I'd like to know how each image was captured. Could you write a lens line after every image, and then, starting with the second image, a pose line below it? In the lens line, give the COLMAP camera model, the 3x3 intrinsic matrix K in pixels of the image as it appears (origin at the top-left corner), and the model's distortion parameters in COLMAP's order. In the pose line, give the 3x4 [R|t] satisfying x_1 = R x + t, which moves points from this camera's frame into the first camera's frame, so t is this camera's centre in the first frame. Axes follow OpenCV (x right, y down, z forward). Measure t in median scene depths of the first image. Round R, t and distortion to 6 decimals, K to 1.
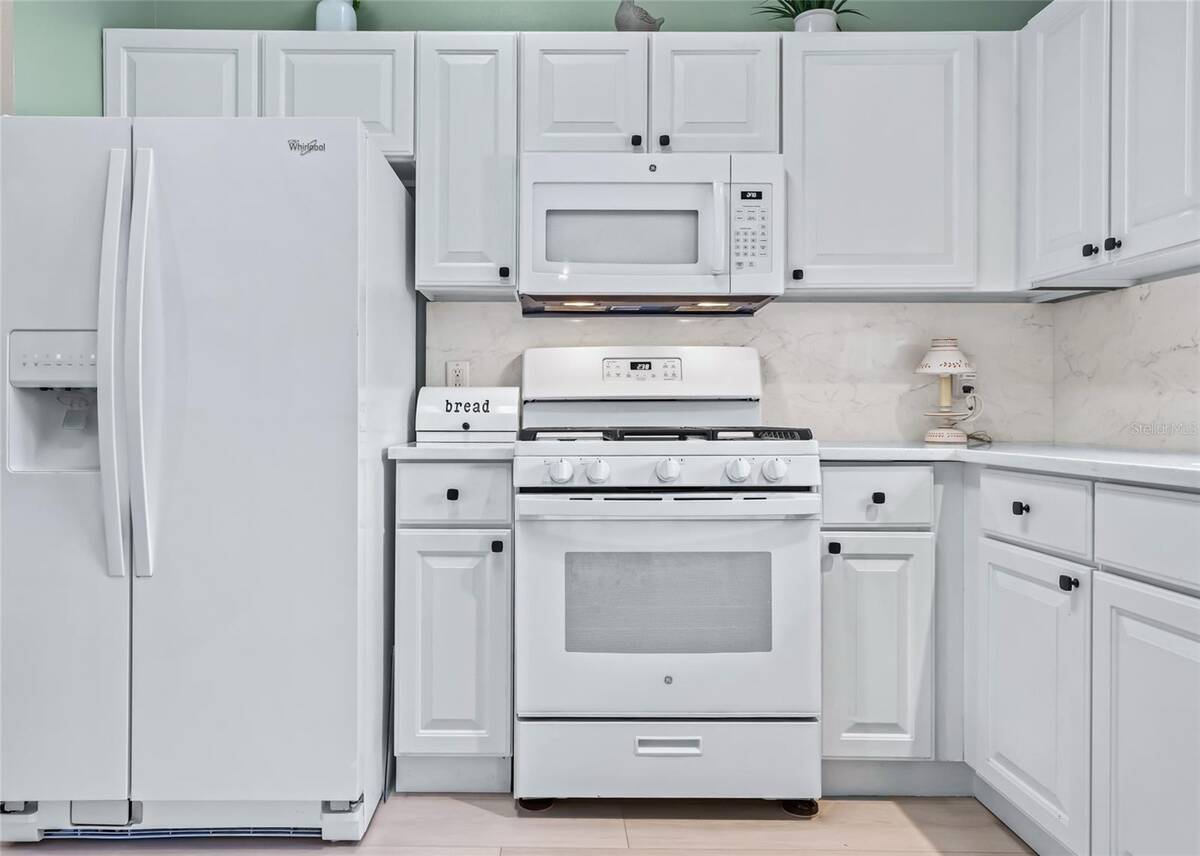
lens RADIAL K [[811.0, 0, 504.0], [0, 811.0, 398.3], [0, 0, 1]] dist [0.006565, 0.005338]
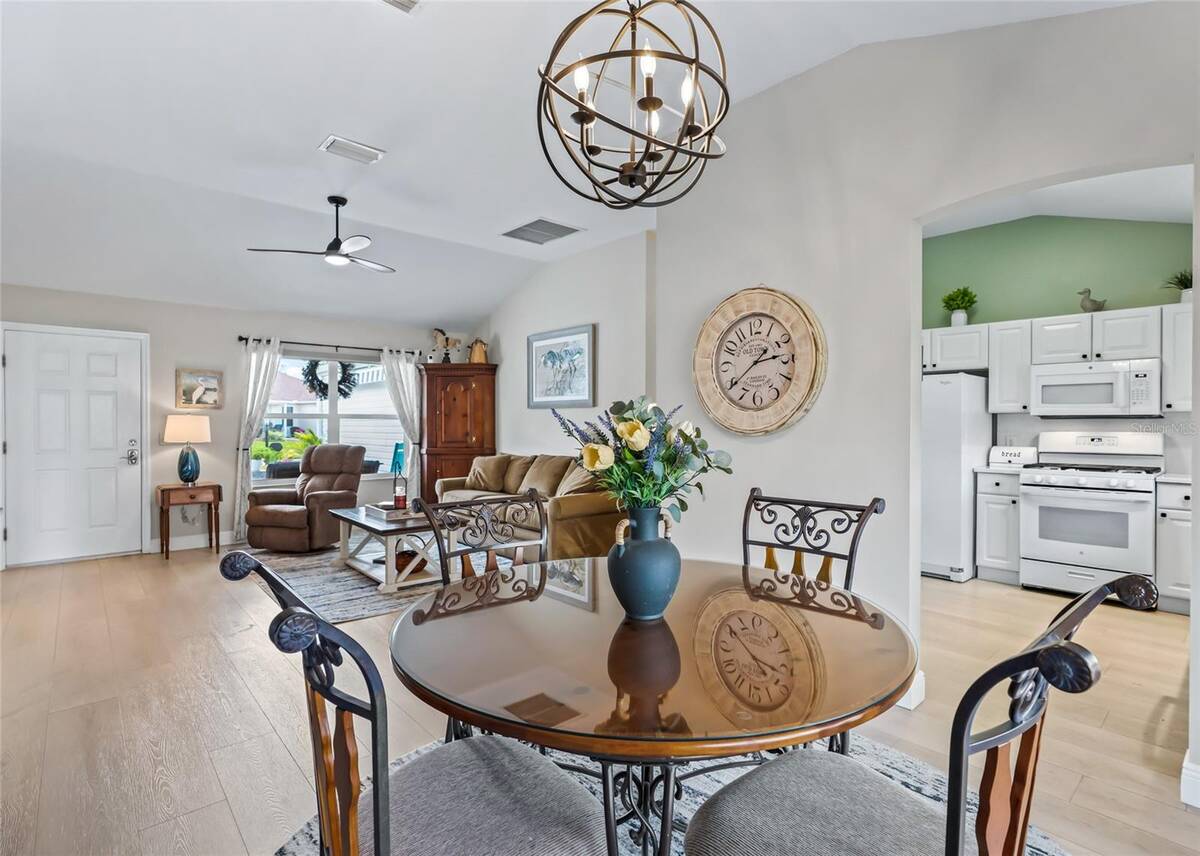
lens RADIAL K [[588.1, 0, 629.3], [0, 588.1, 421.9], [0, 0, 1]] dist [-0.000488, 0.001067]
pose [[0.725538, 0.002286, -0.688178, 0.458870], [0.002666, 0.999978, 0.006132, -0.136793], [0.688176, -0.006283, 0.725516, -1.591416]]
